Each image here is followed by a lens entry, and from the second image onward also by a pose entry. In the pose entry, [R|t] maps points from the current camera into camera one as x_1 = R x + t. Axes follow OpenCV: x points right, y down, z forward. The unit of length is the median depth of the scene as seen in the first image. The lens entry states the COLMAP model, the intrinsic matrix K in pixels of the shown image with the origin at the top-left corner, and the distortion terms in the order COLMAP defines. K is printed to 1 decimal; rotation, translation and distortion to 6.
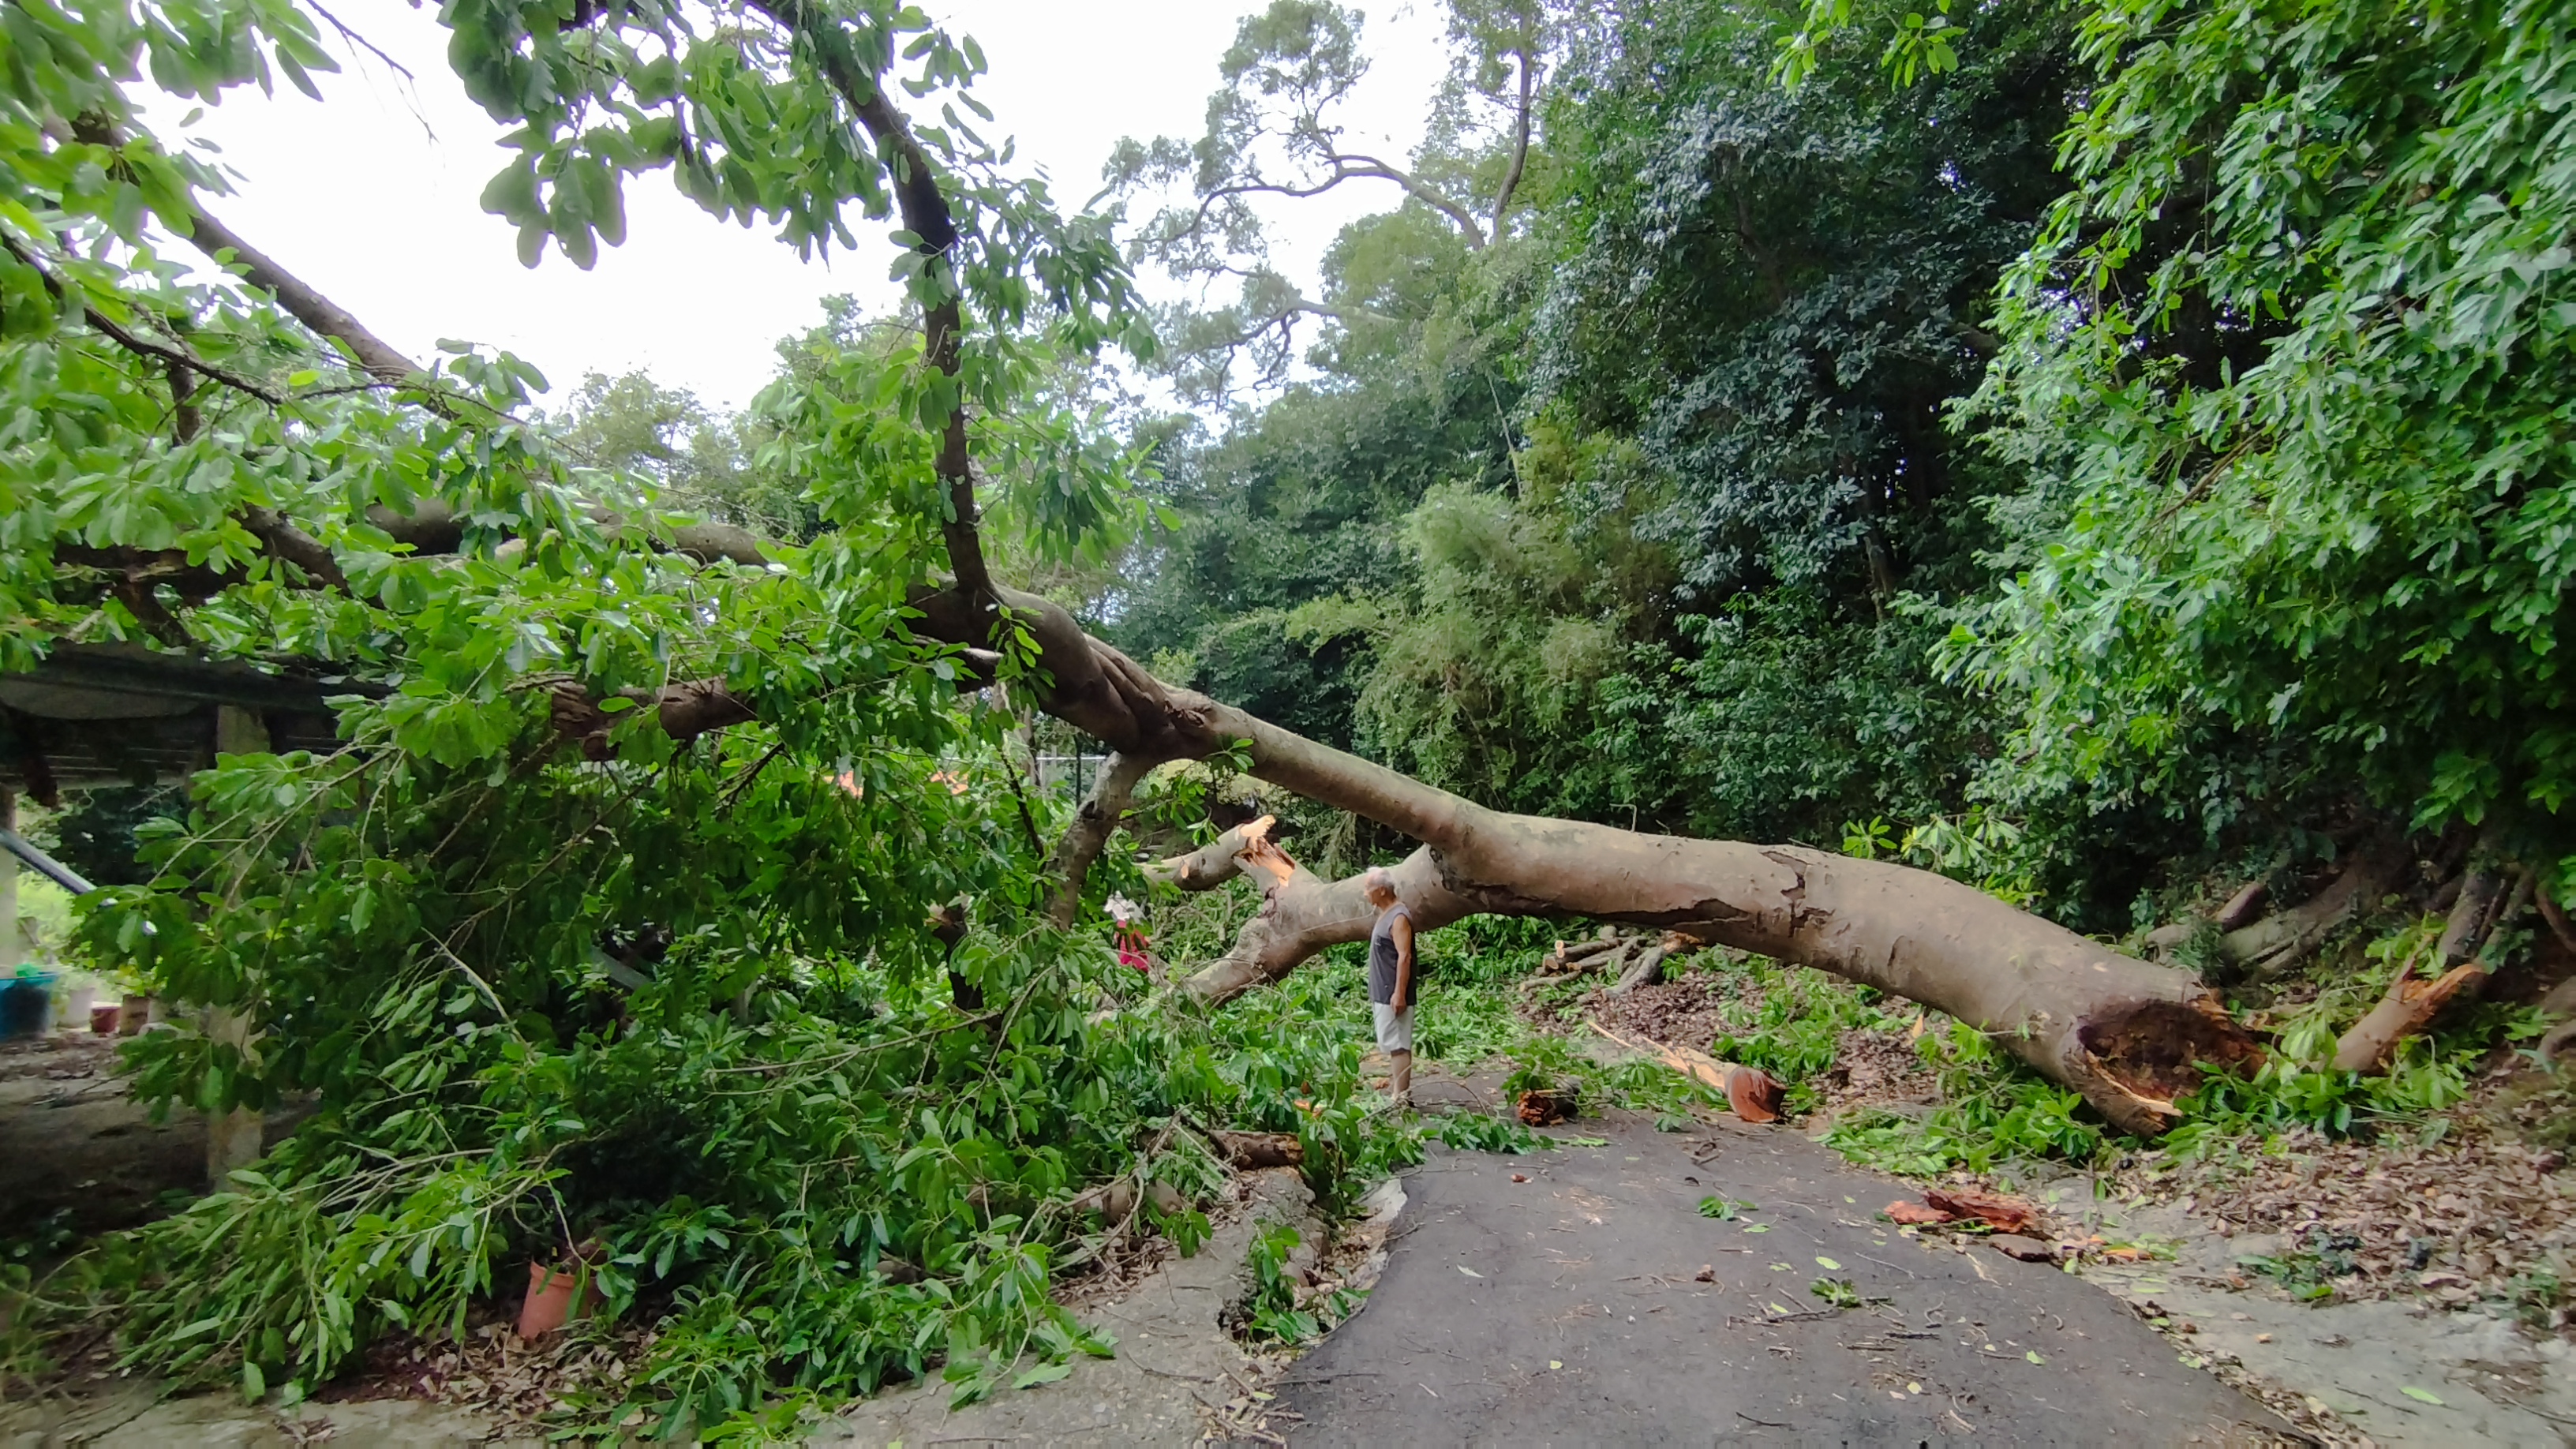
lens RADIAL K [[1238.3, 0, 1299.4], [0, 1238.3, 745.6], [0, 0, 1]] dist [0.026063, 0.001234]
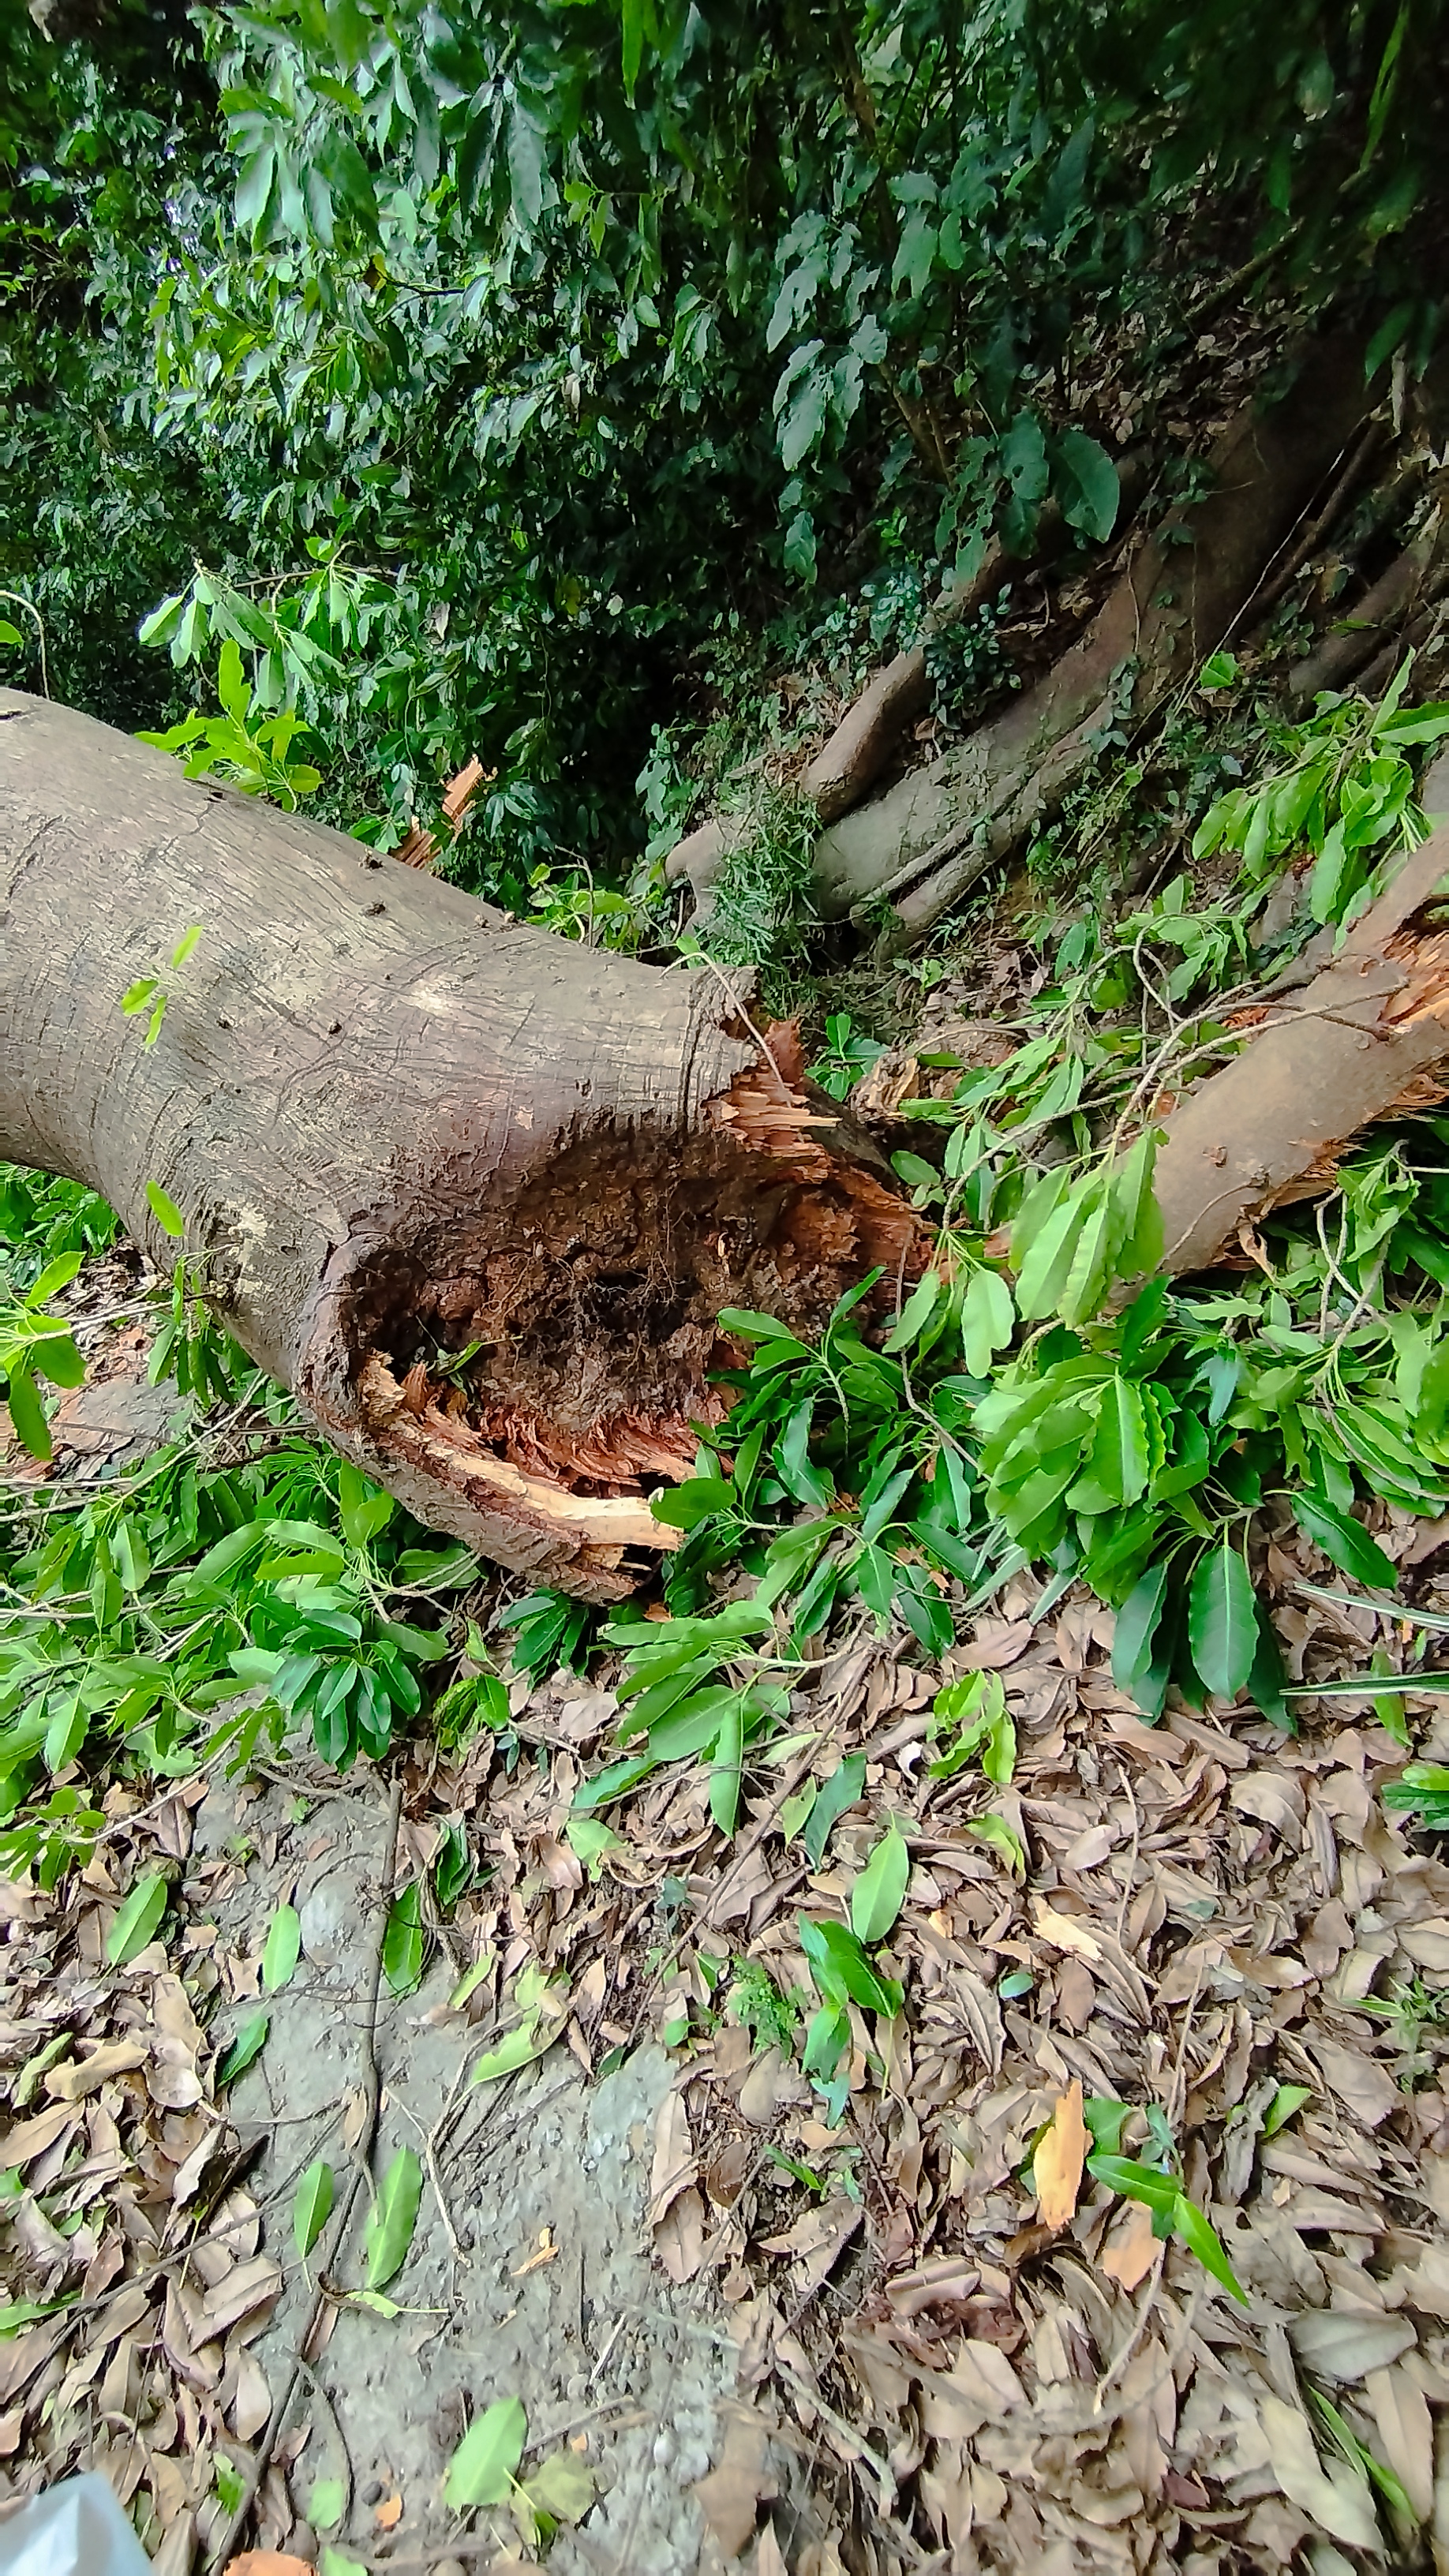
lens RADIAL K [[1238.3, 0, 722.3], [0, 1238.3, 1294.3], [0, 0, 1]] dist [0.026063, 0.001234]
pose [[0.847110, -0.248442, 0.469767, 0.356394], [0.019715, 0.898072, 0.439407, 0.078213], [-0.531052, -0.362965, 0.765664, 0.483985]]
